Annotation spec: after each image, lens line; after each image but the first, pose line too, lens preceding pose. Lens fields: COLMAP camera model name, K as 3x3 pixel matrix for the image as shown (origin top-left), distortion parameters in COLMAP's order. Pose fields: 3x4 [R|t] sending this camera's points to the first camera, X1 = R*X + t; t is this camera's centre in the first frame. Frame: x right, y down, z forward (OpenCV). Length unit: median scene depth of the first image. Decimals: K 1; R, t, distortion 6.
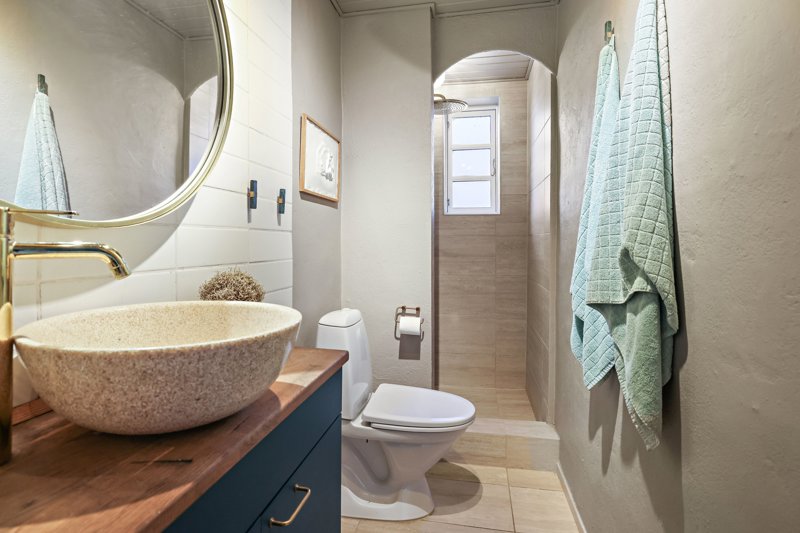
lens RADIAL K [[406.4, 0, 401.9], [0, 406.4, 220.6], [0, 0, 1]] dist [-0.038373, 0.017073]
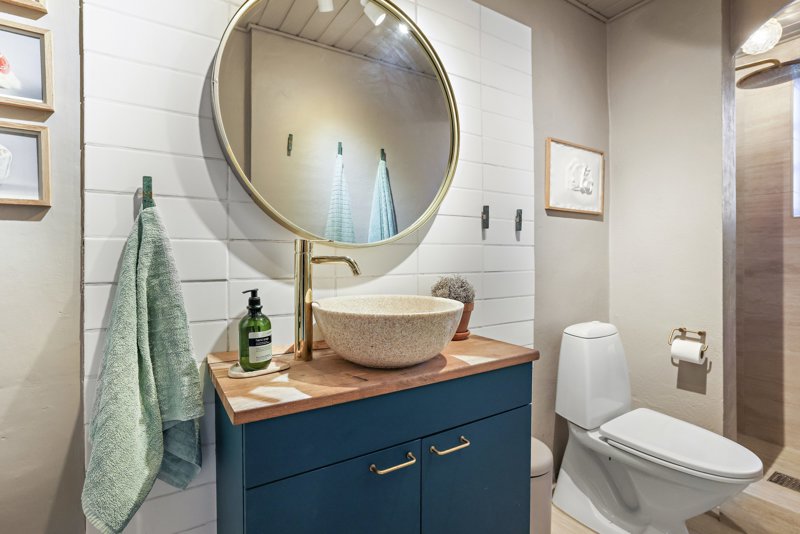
lens RADIAL K [[406.4, 0, 401.9], [0, 406.4, 221.1], [0, 0, 1]] dist [-0.038373, 0.017073]
pose [[0.685729, -0.066188, -0.724842, 0.314223], [0.041473, 0.997792, -0.051878, 0.001429], [0.726675, 0.005513, 0.686960, -0.037637]]
